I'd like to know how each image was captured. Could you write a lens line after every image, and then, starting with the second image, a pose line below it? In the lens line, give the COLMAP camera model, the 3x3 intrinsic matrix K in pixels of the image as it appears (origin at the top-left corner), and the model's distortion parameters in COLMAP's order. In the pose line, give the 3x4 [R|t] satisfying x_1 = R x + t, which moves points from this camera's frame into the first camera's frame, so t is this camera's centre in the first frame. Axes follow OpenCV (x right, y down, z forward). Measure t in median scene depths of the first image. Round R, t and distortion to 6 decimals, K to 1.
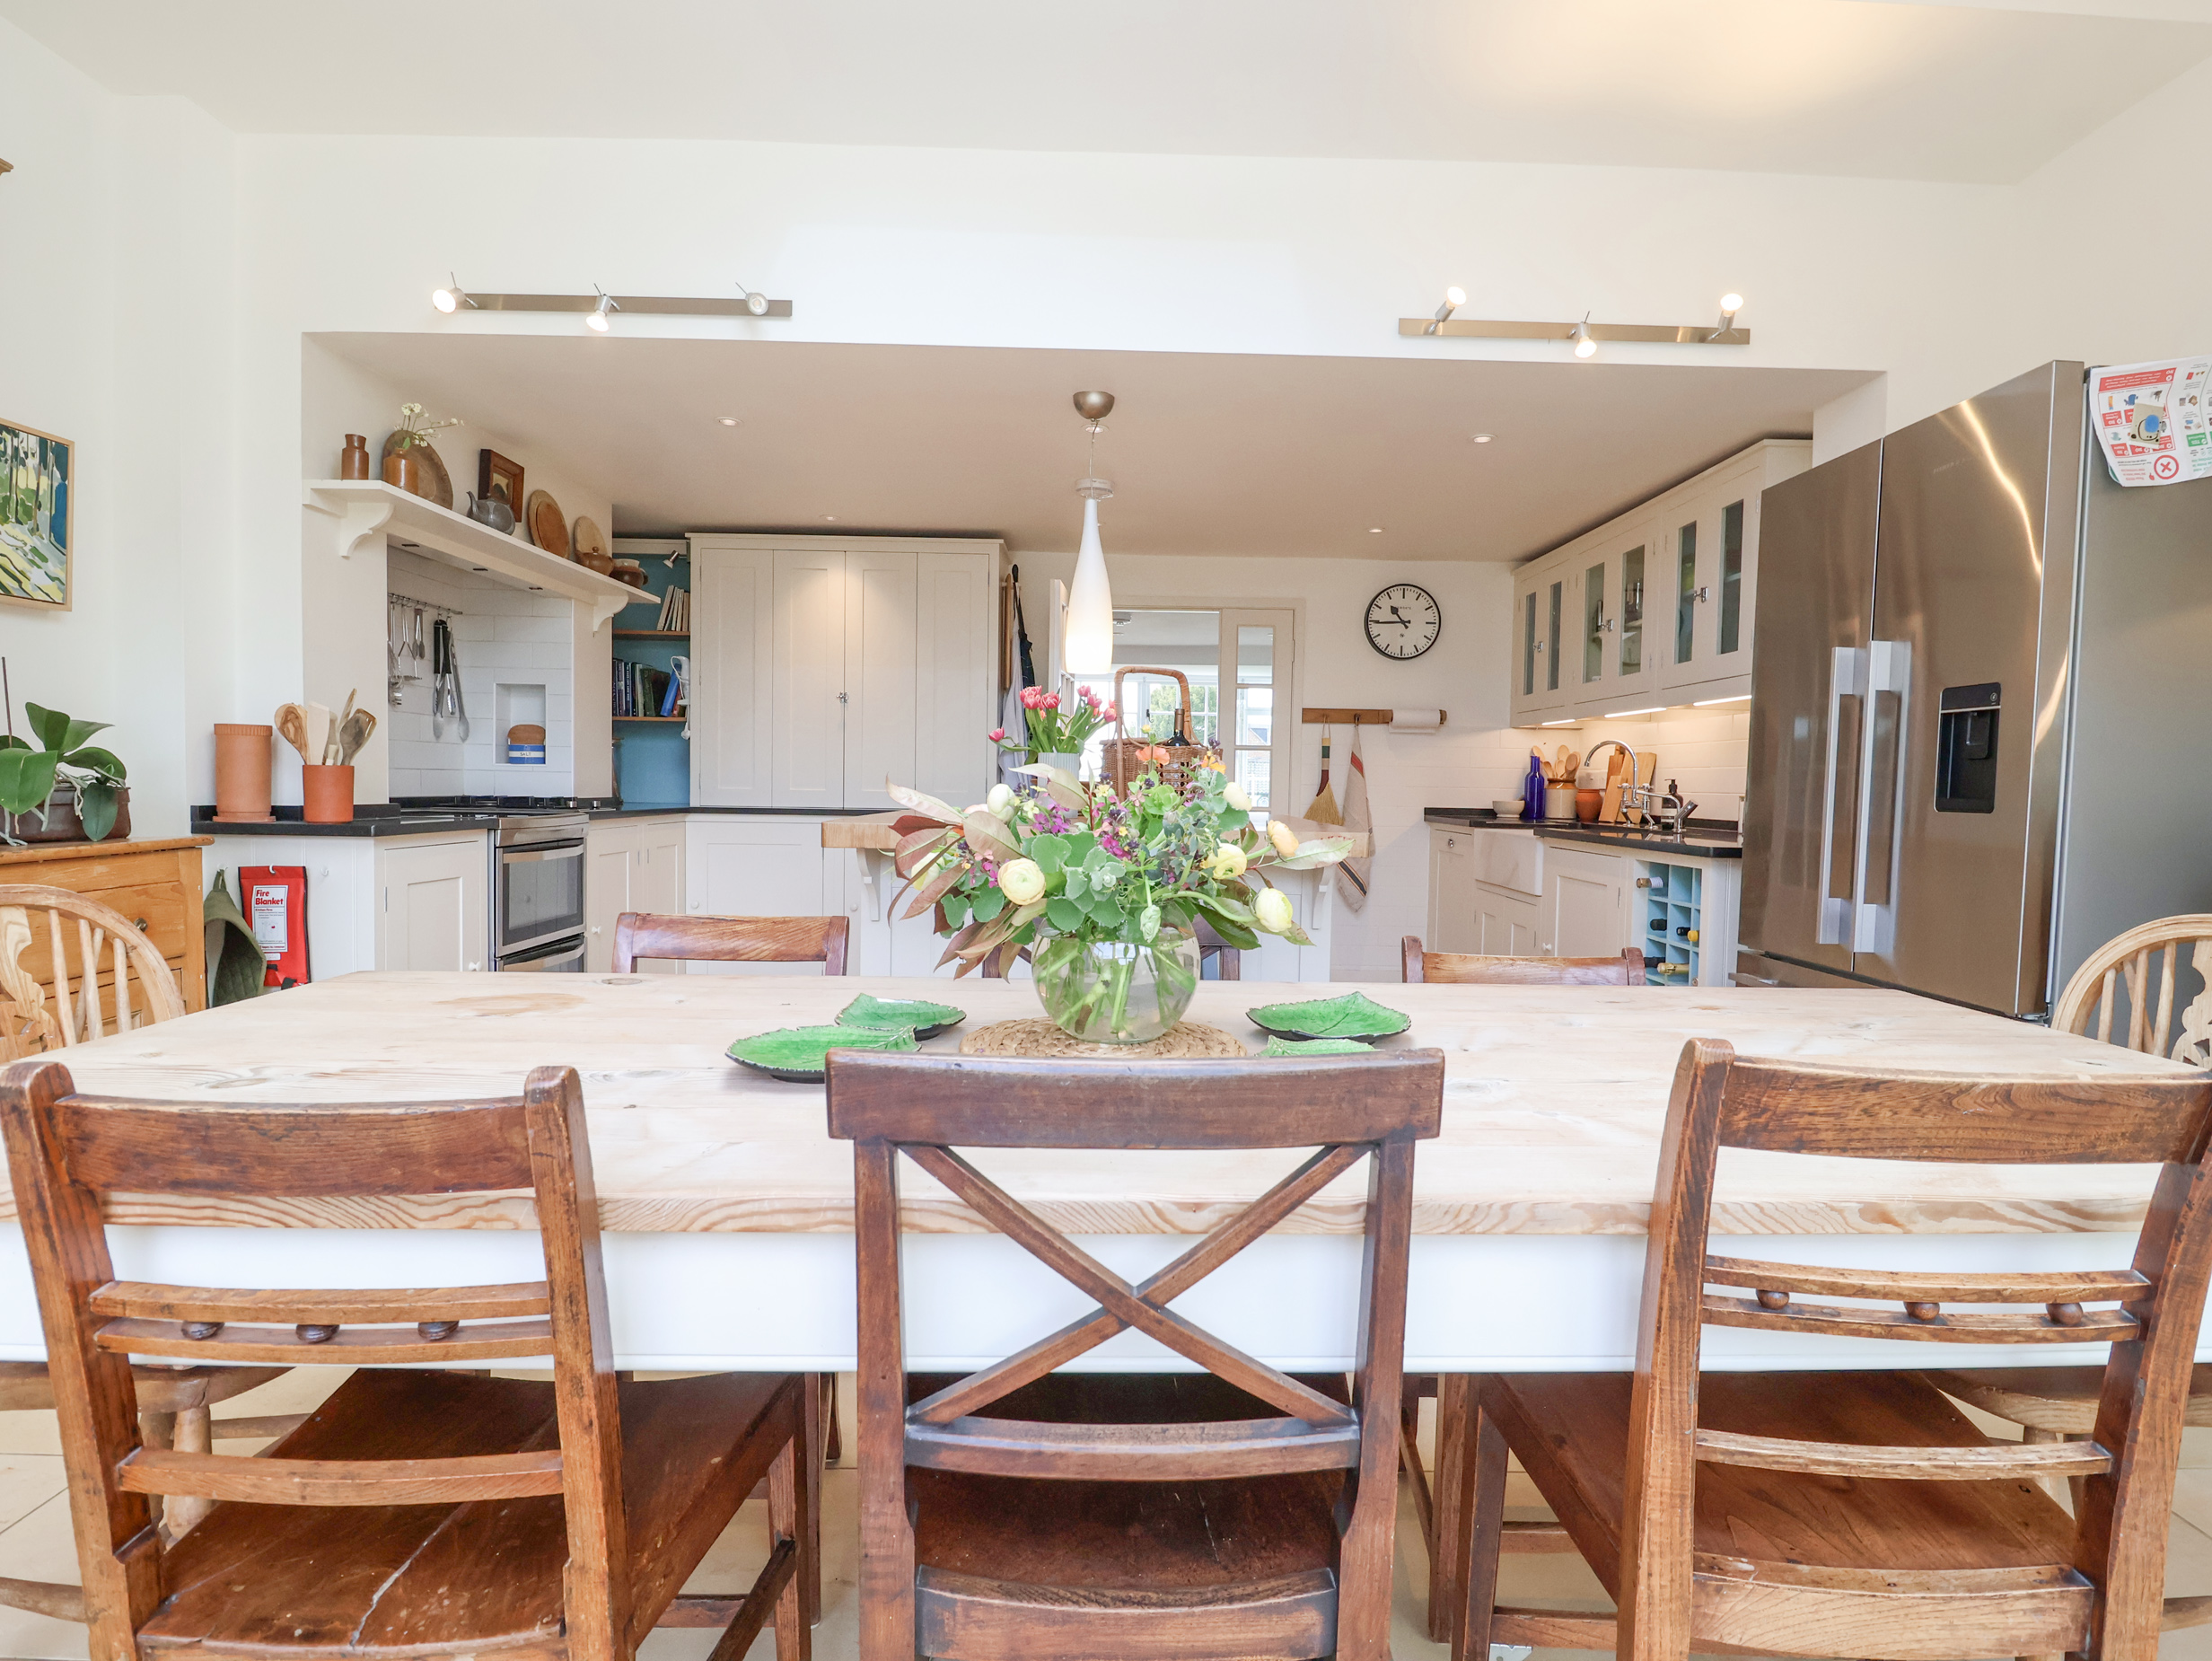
lens RADIAL K [[1156.3, 0, 1121.0], [0, 1156.3, 831.4], [0, 0, 1]] dist [0.002041, -0.014545]
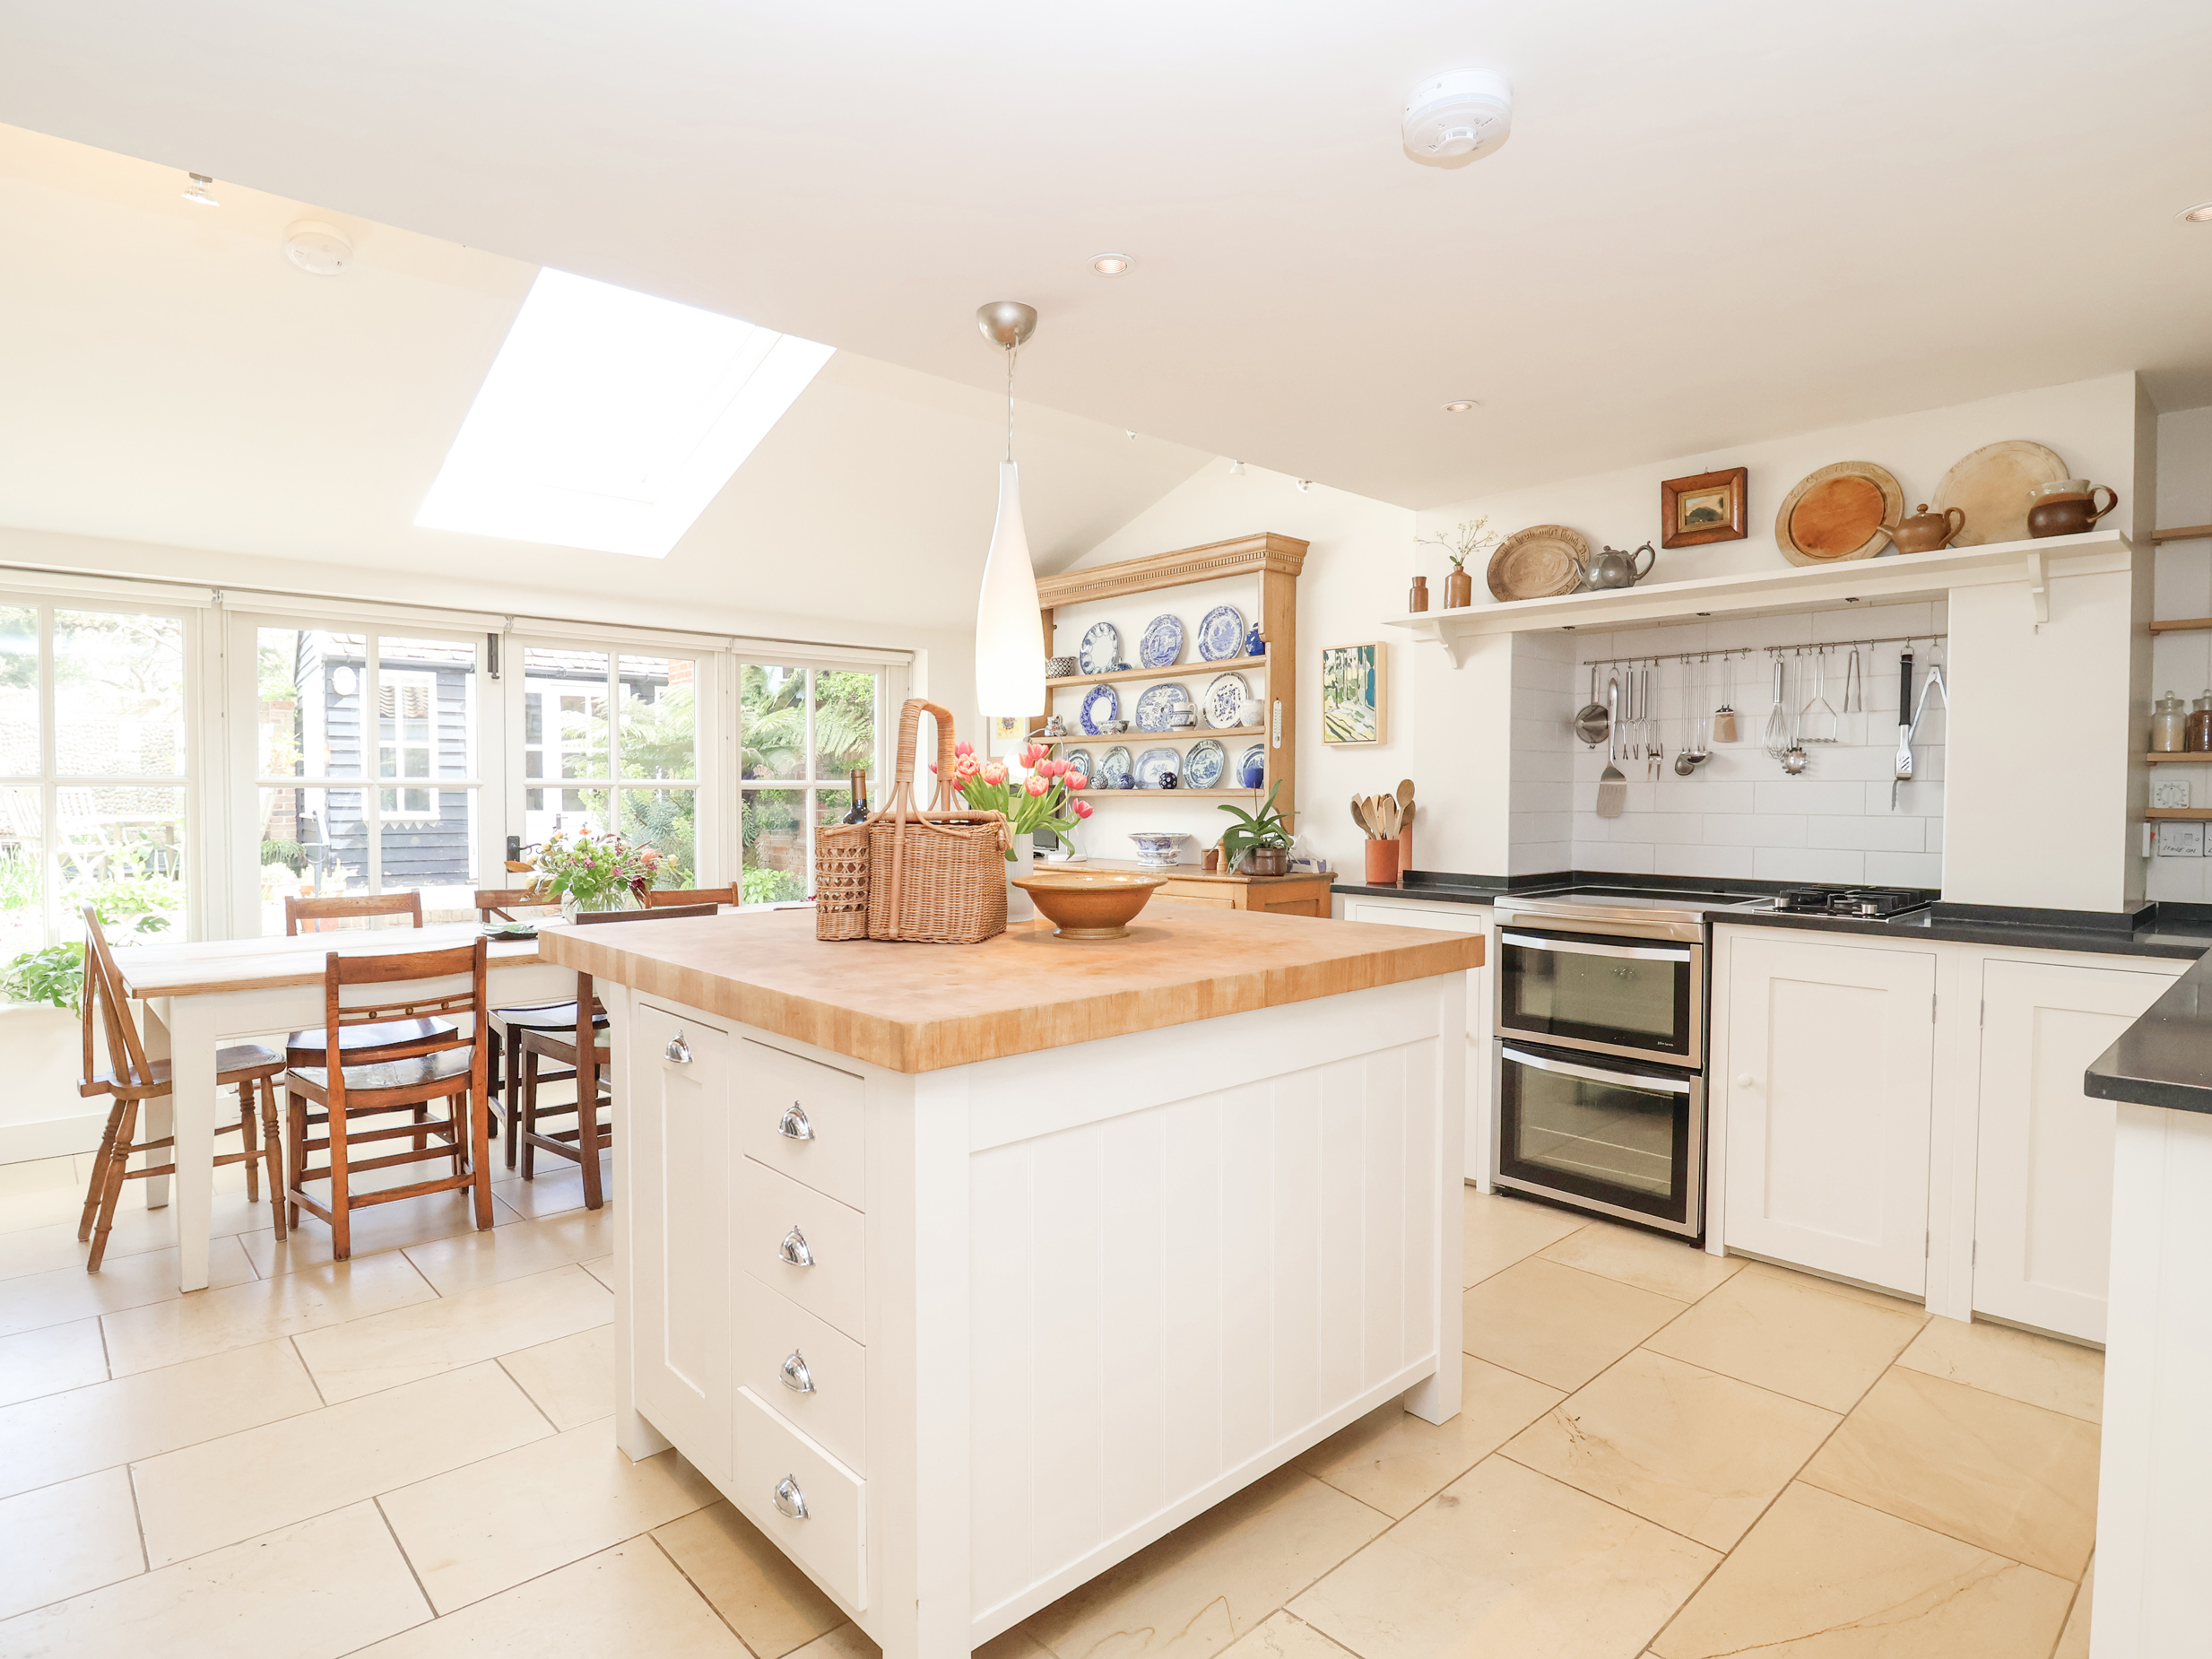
lens RADIAL K [[1156.3, 0, 1143.6], [0, 1156.3, 824.7], [0, 0, 1]] dist [0.002041, -0.014545]
pose [[-0.726739, 0.000636, -0.686914, 0.548529], [-0.045357, 0.997773, 0.048910, -0.161543], [0.685415, 0.066701, -0.725091, 2.272792]]
